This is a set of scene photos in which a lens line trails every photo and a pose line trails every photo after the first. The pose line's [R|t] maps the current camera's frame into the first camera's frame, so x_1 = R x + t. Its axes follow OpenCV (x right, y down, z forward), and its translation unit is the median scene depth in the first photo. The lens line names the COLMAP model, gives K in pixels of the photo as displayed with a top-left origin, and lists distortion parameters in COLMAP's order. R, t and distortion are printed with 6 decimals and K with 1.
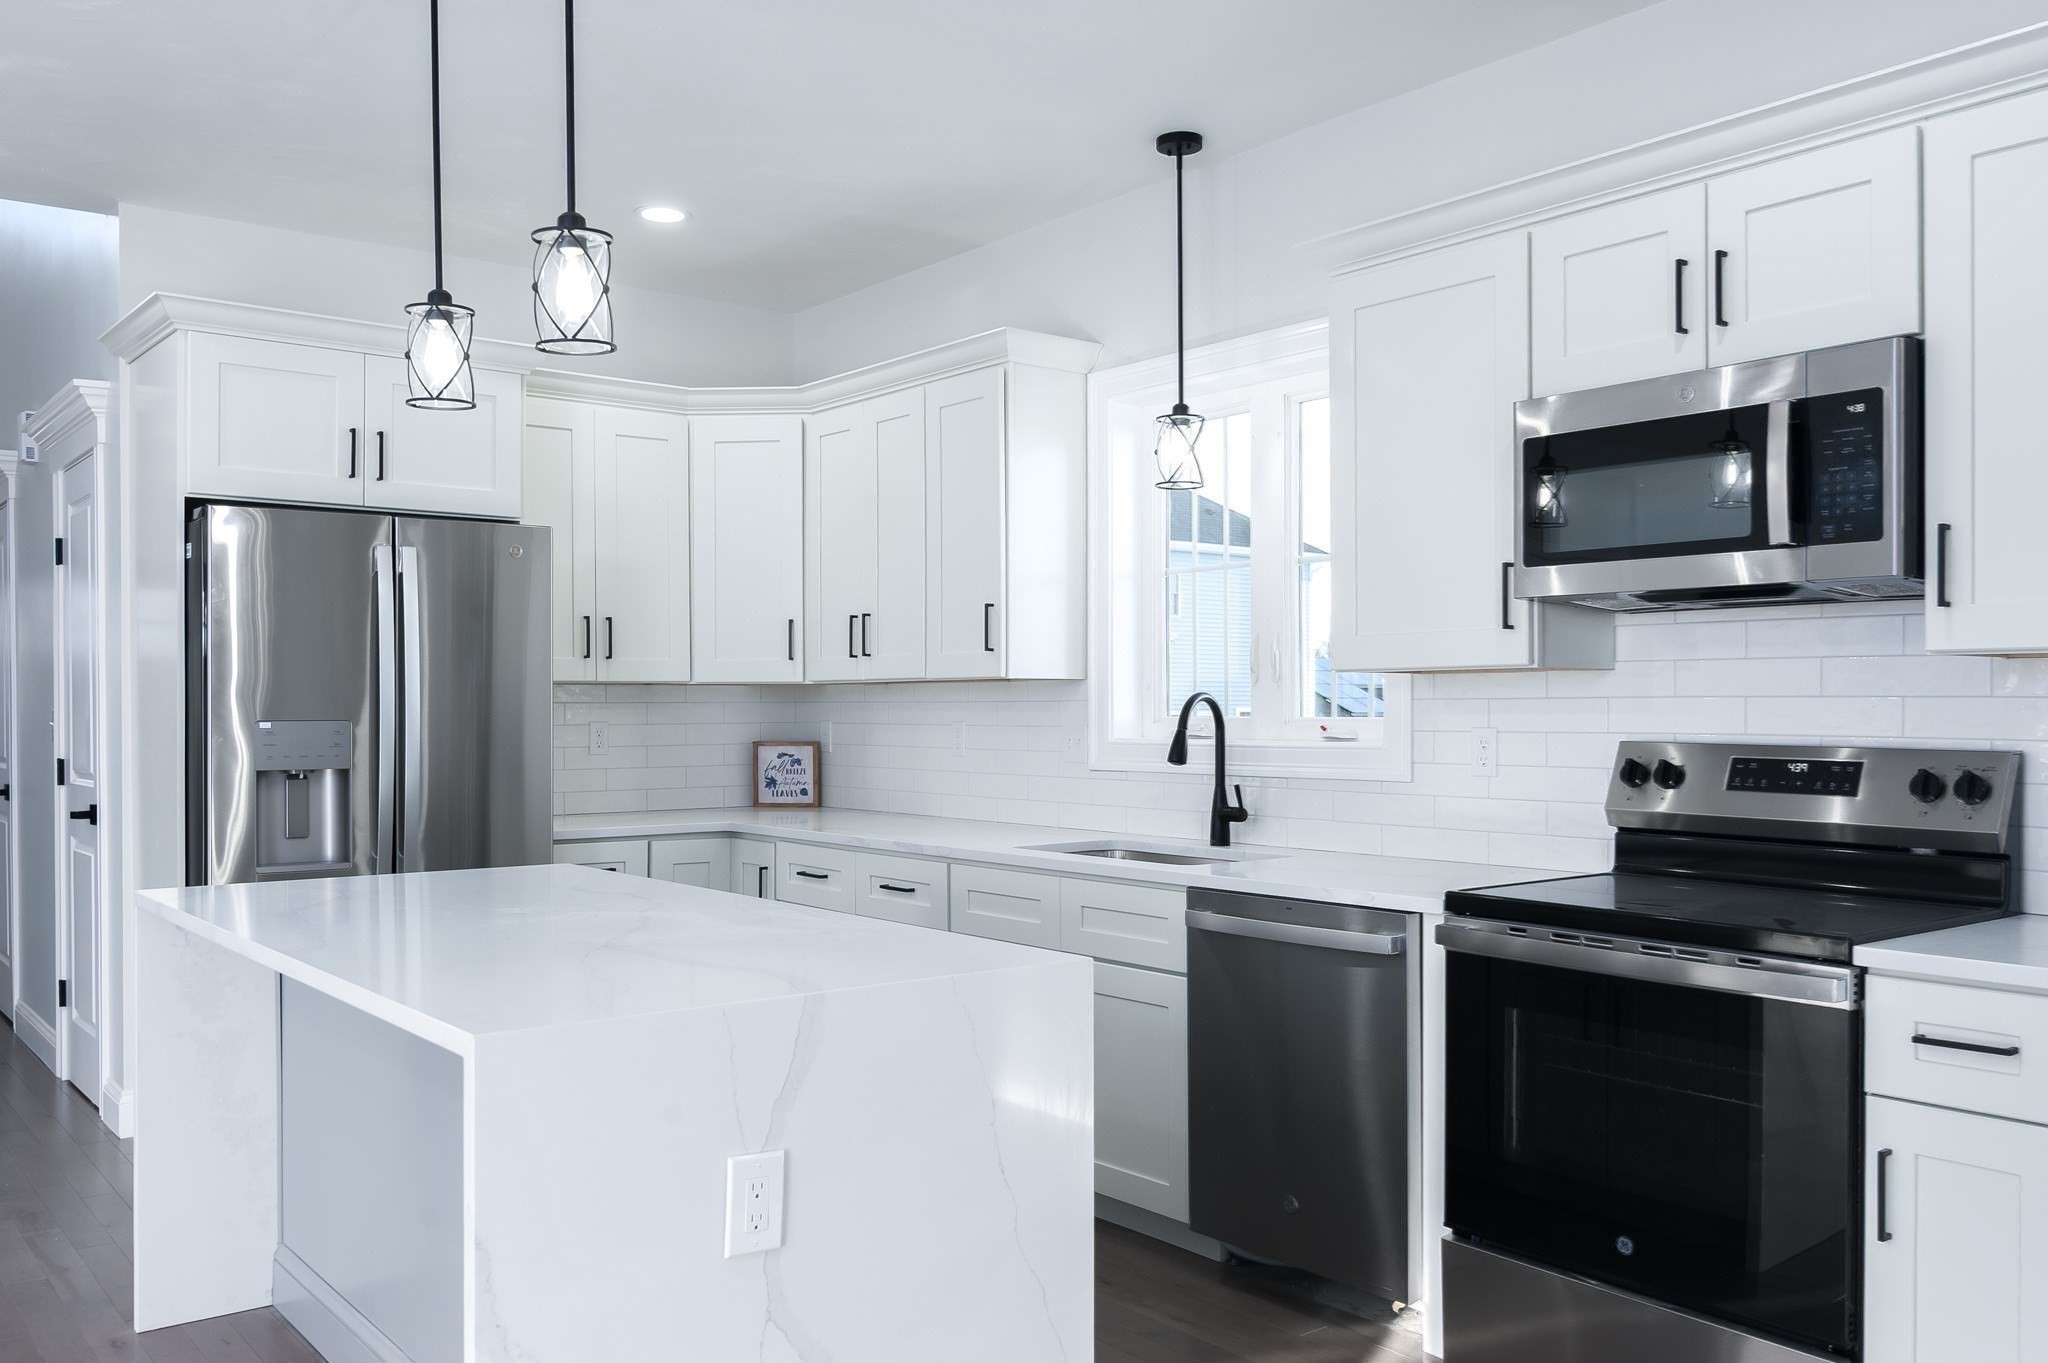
lens RADIAL K [[1641.8, 0, 1032.1], [0, 1641.8, 713.8], [0, 0, 1]] dist [-0.006855, -0.001001]
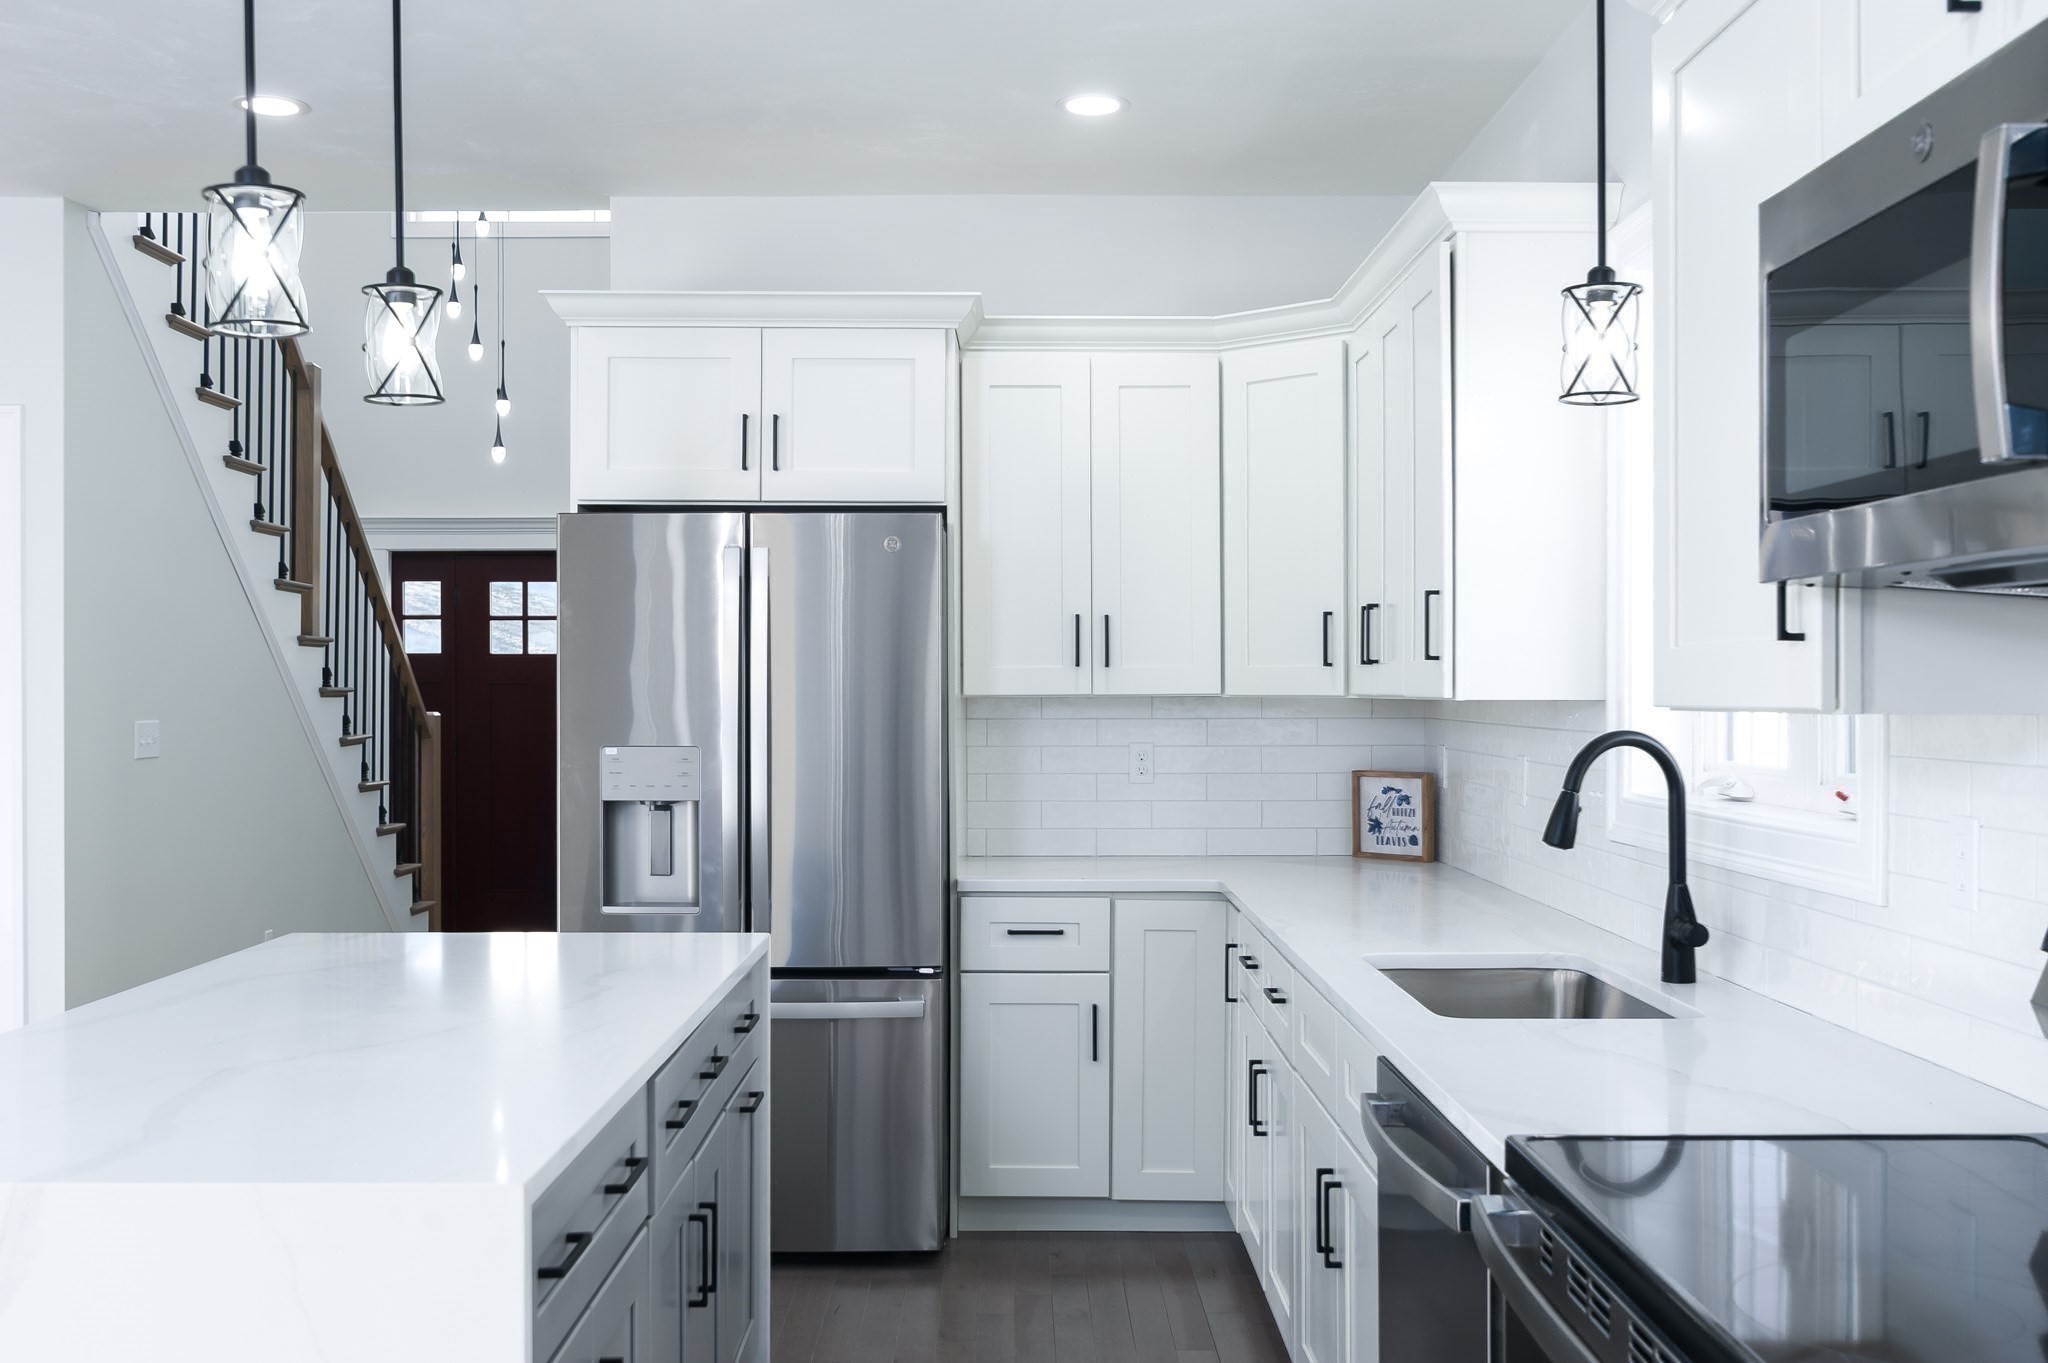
lens RADIAL K [[1949.8, 0, 1024.0], [0, 1949.8, 681.5], [0, 0, 1]] dist [-0.000550, 0.000306]
pose [[0.785919, 0.000158, -0.618330, 0.375147], [-0.003865, 0.999982, -0.004658, -0.027138], [0.618317, 0.006050, 0.785905, 0.283481]]
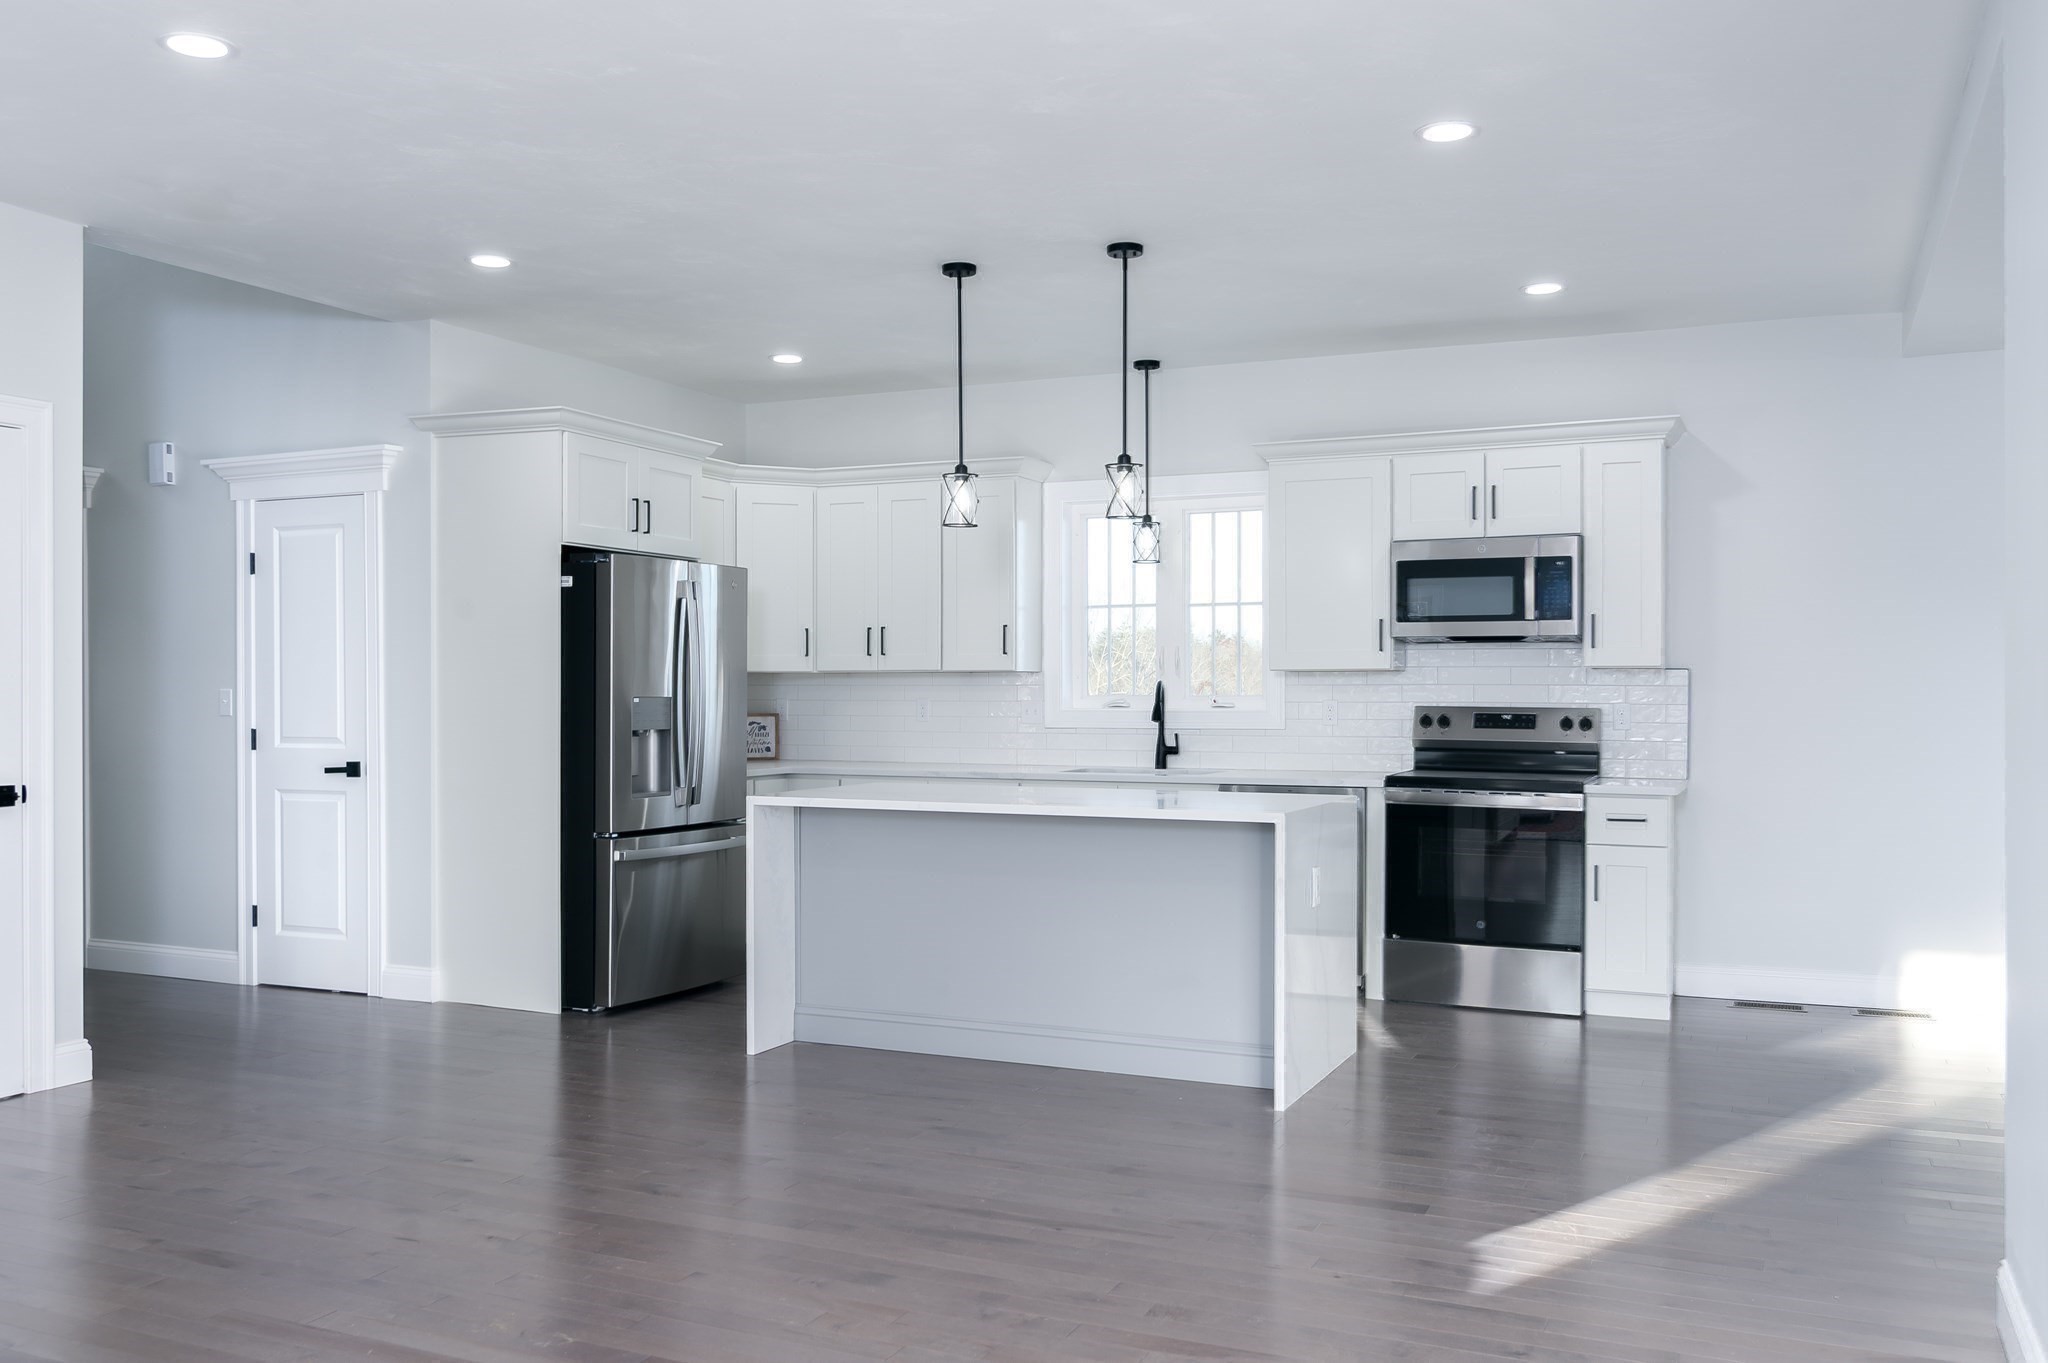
lens RADIAL K [[1641.8, 0, 1032.1], [0, 1641.8, 713.8], [0, 0, 1]] dist [-0.006855, -0.001001]
pose [[0.891175, -0.005918, 0.453622, -0.809039], [0.000885, 0.999936, 0.011307, 0.002375], [-0.453659, -0.009674, 0.891123, -0.495996]]
